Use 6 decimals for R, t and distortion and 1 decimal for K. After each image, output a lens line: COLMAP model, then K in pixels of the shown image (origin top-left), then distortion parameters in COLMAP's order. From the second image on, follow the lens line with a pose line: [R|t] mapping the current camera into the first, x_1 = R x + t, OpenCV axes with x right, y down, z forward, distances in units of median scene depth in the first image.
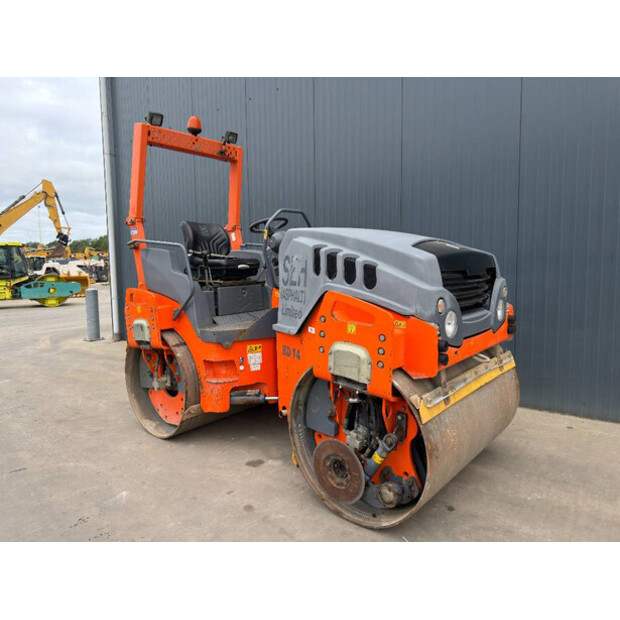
lens RADIAL K [[435.2, 0, 310.9], [0, 435.2, 302.9], [0, 0, 1]] dist [0.013351, -0.005843]
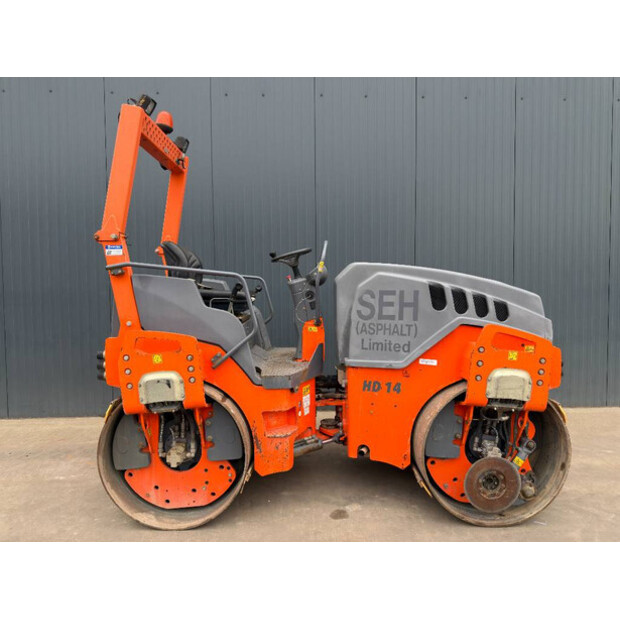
lens RADIAL K [[442.5, 0, 311.5], [0, 442.5, 303.8], [0, 0, 1]] dist [0.007339, -0.000419]
pose [[0.763567, -0.013176, 0.645594, -0.934657], [0.046313, 0.998334, -0.034400, -0.056116], [-0.644066, 0.056166, 0.762905, 0.363262]]
